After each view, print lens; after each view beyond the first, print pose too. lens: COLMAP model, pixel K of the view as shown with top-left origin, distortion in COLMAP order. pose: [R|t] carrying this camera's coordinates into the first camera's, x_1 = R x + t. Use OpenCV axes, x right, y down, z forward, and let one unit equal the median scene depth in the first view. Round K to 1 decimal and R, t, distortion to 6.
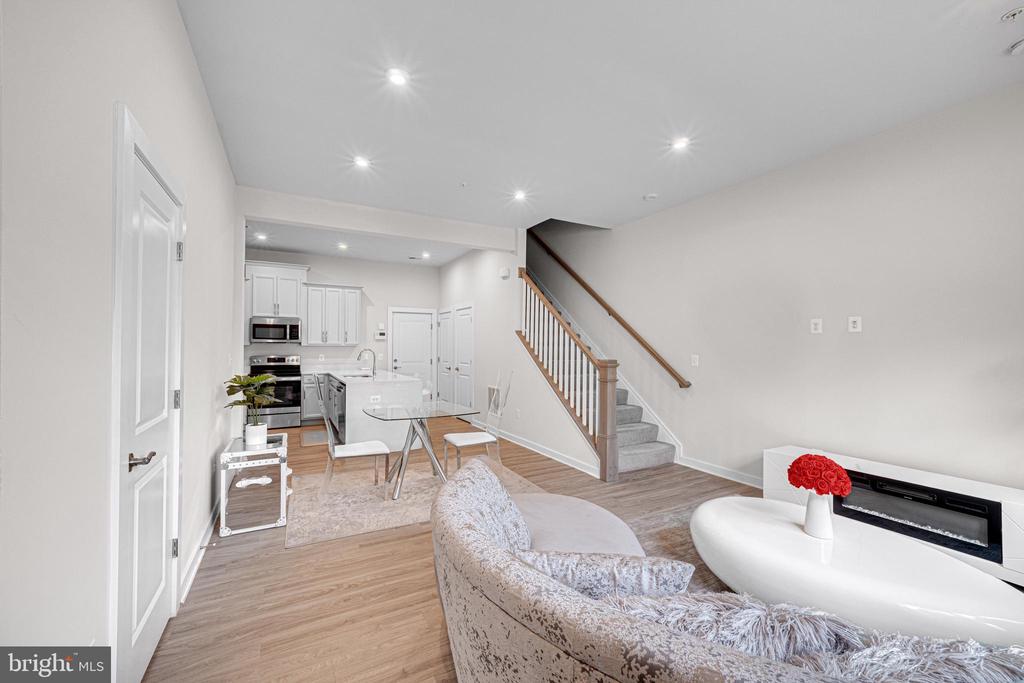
lens RADIAL K [[405.6, 0, 509.6], [0, 405.6, 344.1], [0, 0, 1]] dist [-0.004707, 0.001284]
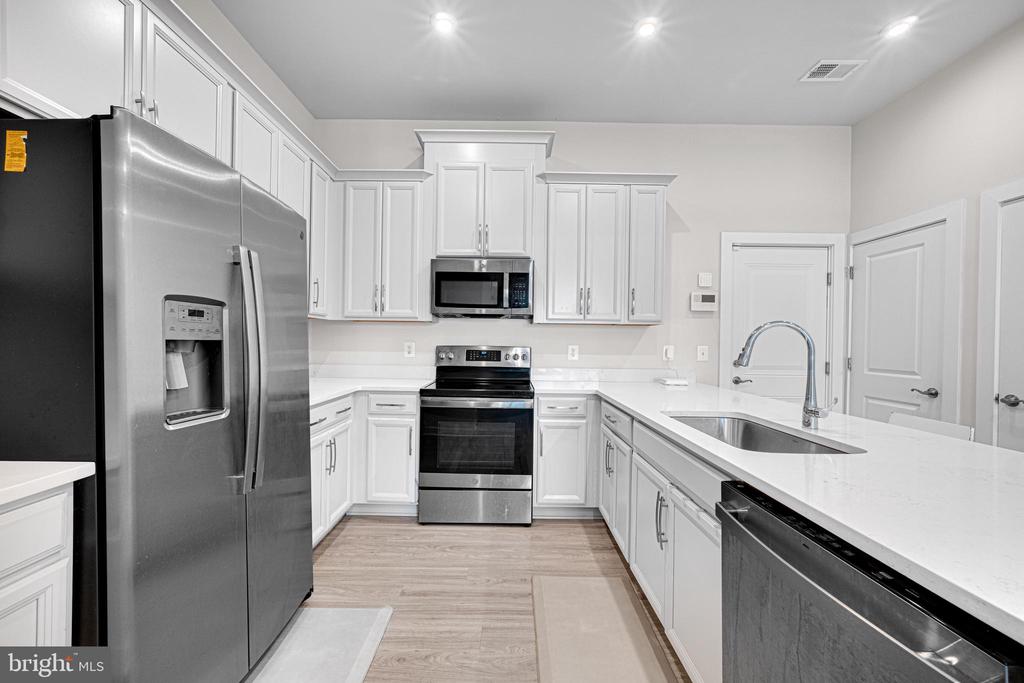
lens RADIAL K [[405.6, 0, 513.6], [0, 405.6, 341.4], [0, 0, 1]] dist [-0.004707, 0.001284]
pose [[0.879294, 0.006759, -0.476232, -0.330743], [-0.008378, 0.999964, -0.001276, 0.024075], [0.476206, 0.005112, 0.879319, 0.617774]]
